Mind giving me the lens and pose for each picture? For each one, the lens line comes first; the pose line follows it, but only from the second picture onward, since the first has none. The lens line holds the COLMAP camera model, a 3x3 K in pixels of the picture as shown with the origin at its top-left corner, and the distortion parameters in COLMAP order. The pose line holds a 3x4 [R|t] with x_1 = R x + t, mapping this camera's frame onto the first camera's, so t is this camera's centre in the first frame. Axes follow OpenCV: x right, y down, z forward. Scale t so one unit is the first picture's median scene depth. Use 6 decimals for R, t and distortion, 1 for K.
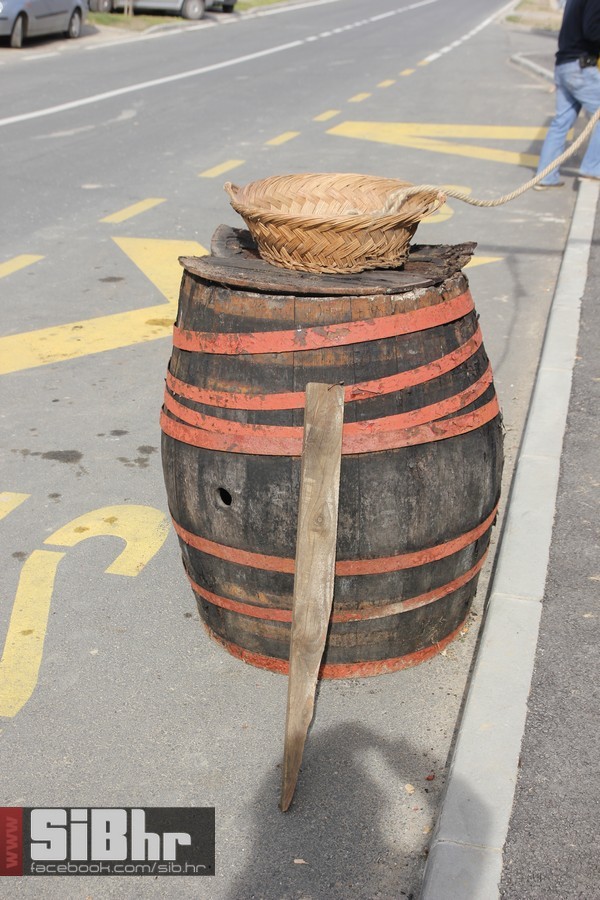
lens RADIAL K [[1287.9, 0, 300.4], [0, 1287.9, 439.1], [0, 0, 1]] dist [0.028502, 0.381697]
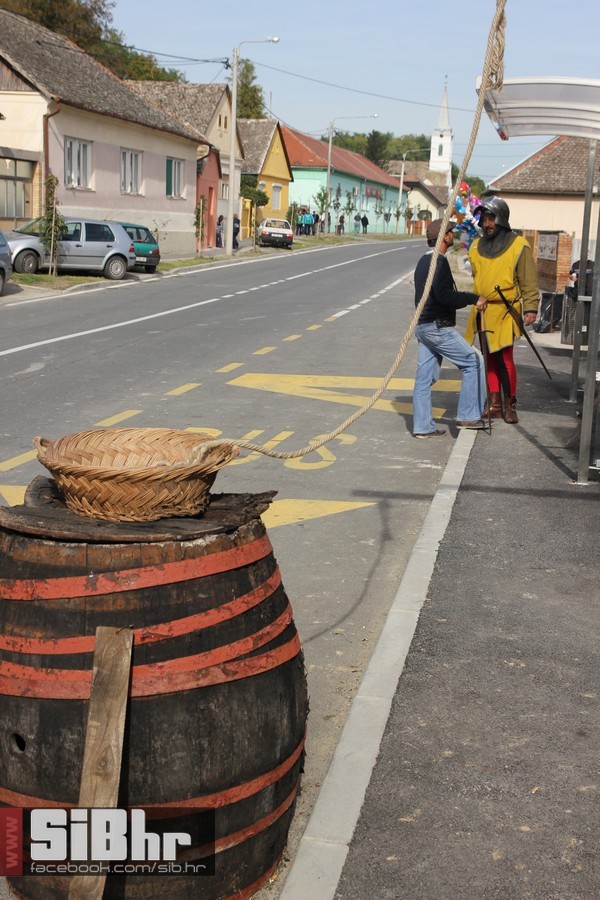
lens RADIAL K [[1287.9, 0, 300.4], [0, 1287.9, 439.1], [0, 0, 1]] dist [0.028502, 0.381697]
pose [[0.998593, -0.003848, 0.052898, 0.108323], [0.013668, 0.982346, -0.186572, 0.003776], [-0.051246, 0.187032, 0.981016, -0.053258]]
